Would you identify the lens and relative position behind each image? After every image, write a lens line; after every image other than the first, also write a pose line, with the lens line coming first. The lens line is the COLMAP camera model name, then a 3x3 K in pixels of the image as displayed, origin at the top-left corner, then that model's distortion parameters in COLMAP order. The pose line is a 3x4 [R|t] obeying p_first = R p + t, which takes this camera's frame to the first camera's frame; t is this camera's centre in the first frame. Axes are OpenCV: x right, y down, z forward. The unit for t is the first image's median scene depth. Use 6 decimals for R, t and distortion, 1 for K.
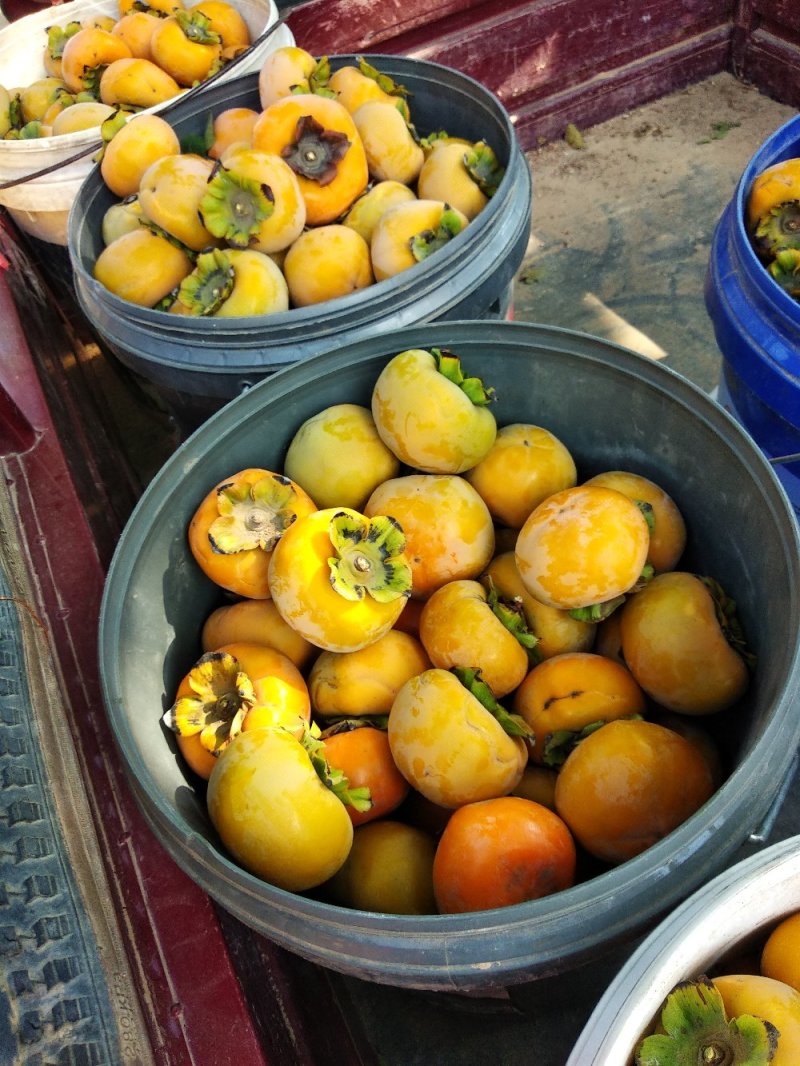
lens RADIAL K [[846.8, 0, 368.0], [0, 846.8, 520.1], [0, 0, 1]] dist [0.009387, -0.057081]
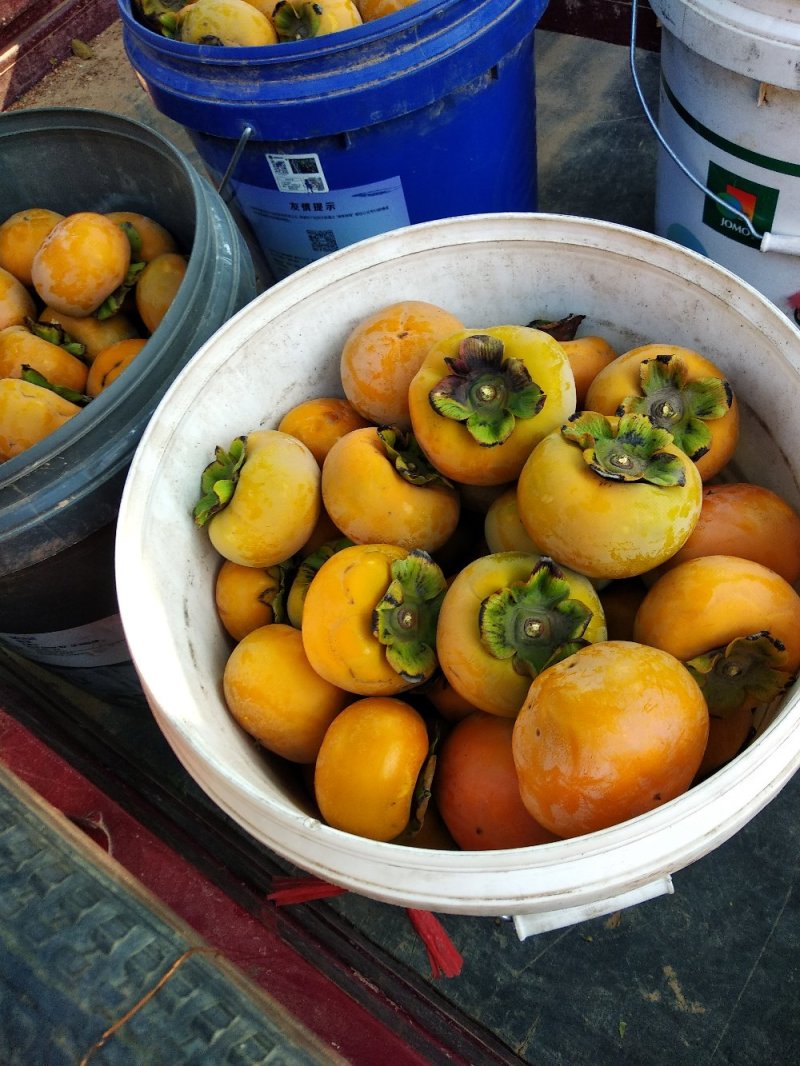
lens RADIAL K [[839.4, 0, 382.9], [0, 839.4, 537.5], [0, 0, 1]] dist [0.053903, -0.110678]
pose [[0.875546, -0.409722, 0.256020, 0.056492], [0.398716, 0.912033, 0.096032, 0.168914], [-0.272845, 0.017999, 0.961890, -0.120605]]
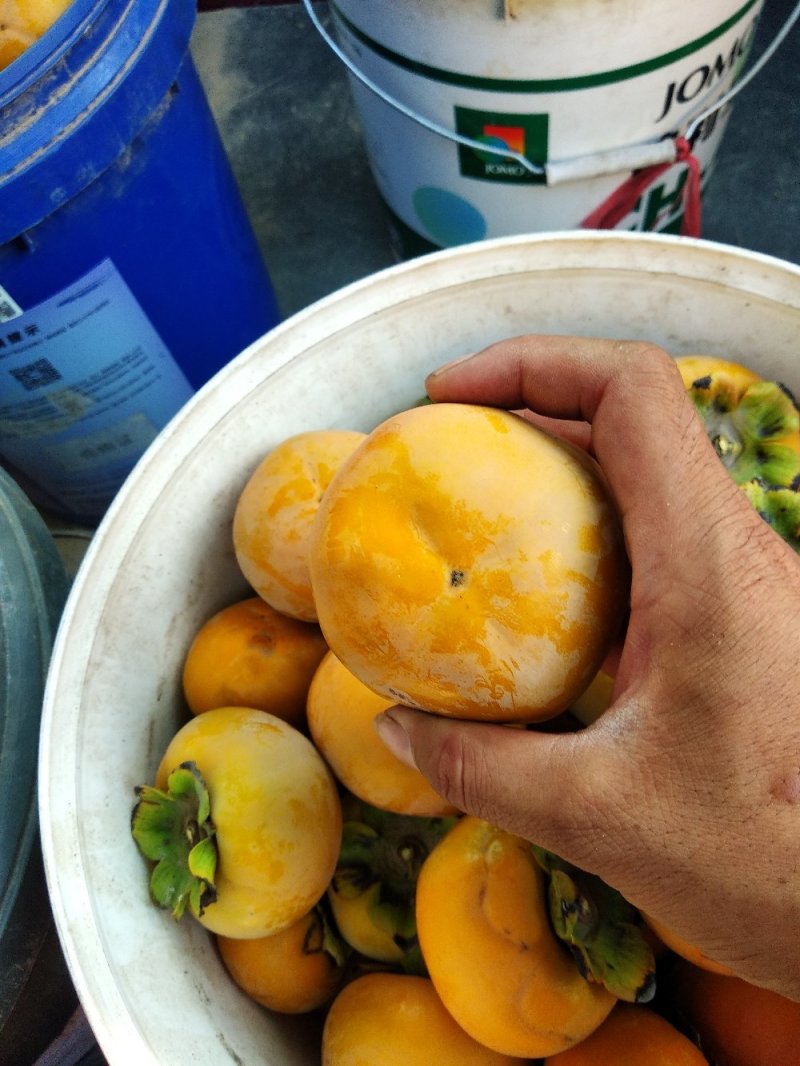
lens RADIAL K [[857.5, 0, 400.0], [0, 857.5, 533.0], [0, 0, 1]] dist [0.054688, -0.126028]
pose [[0.472585, -0.747841, 0.466259, 0.080811], [0.714889, 0.634698, 0.293415, 0.074639], [-0.515361, 0.194660, 0.834572, 0.013711]]
